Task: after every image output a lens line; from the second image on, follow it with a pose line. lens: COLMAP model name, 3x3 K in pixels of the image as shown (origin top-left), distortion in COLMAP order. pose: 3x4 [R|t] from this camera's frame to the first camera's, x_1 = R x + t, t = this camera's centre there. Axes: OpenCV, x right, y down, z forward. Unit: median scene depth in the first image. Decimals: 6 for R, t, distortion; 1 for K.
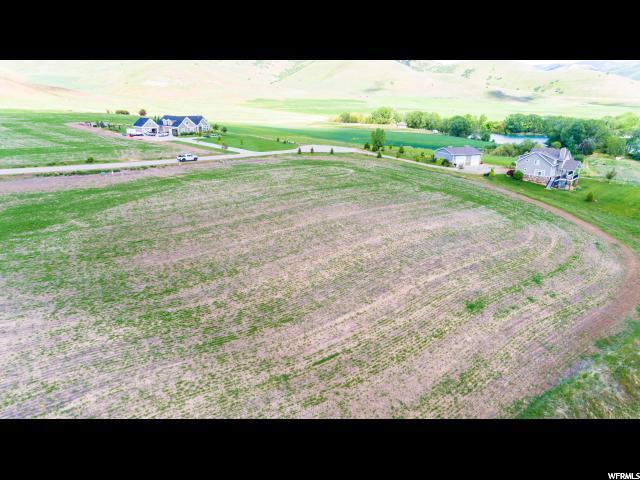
lens RADIAL K [[434.5, 0, 320.0], [0, 434.5, 240.0], [0, 0, 1]] dist [0.031464, 0.004155]
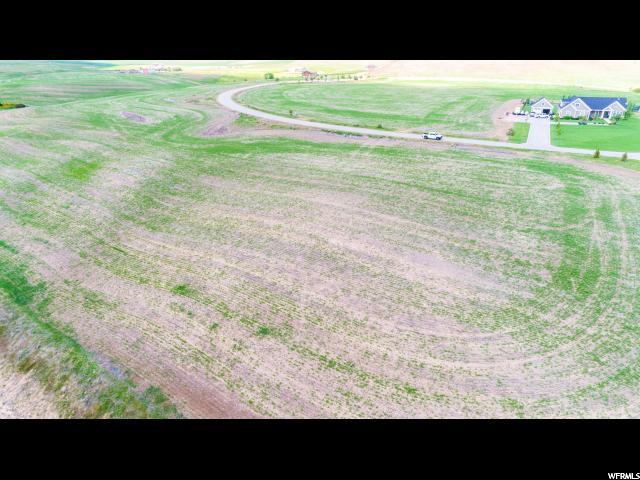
lens RADIAL K [[434.5, 0, 320.0], [0, 434.5, 240.0], [0, 0, 1]] dist [0.031464, 0.004155]
pose [[0.257522, 0.349209, -0.900964, 1.293262], [-0.301132, 0.914981, 0.268569, -0.320388], [0.918151, 0.202147, 0.340786, 0.907333]]
